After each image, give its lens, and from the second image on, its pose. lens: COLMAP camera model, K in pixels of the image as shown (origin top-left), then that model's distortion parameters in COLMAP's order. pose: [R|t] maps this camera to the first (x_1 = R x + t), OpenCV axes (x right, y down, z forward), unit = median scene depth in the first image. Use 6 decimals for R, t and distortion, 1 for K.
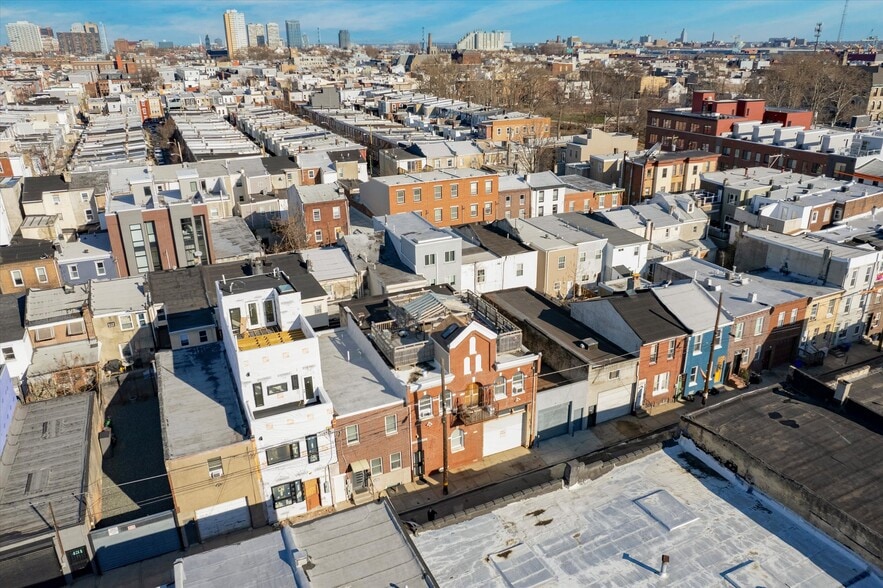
lens RADIAL K [[634.0, 0, 463.4], [0, 634.0, 293.4], [0, 0, 1]] dist [-0.064460, 0.053907]
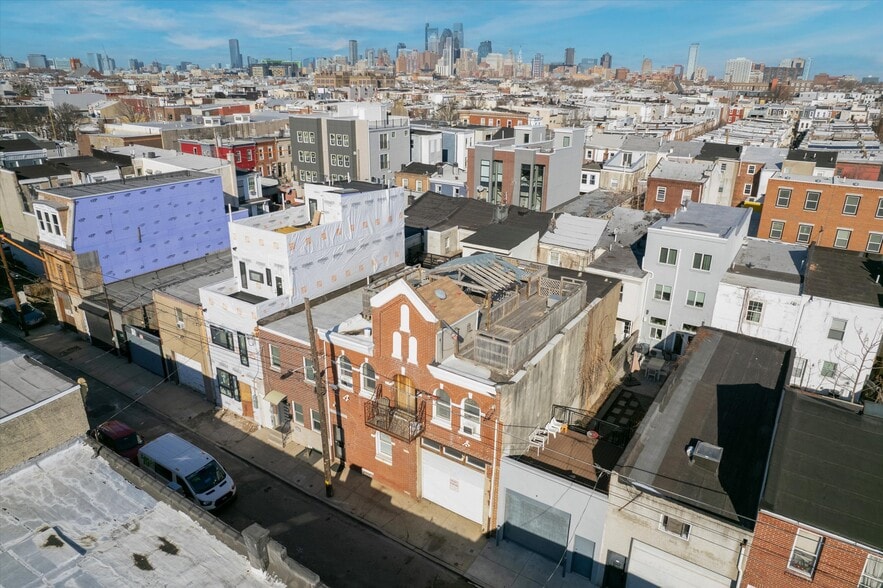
lens RADIAL K [[585.3, 0, 454.8], [0, 585.3, 295.2], [0, 0, 1]] dist [-0.080466, 0.077325]
pose [[0.518243, 0.314936, -0.795135, 0.454564], [-0.334192, 0.930381, 0.150689, -0.041550], [0.787236, 0.187634, 0.587413, 0.611050]]
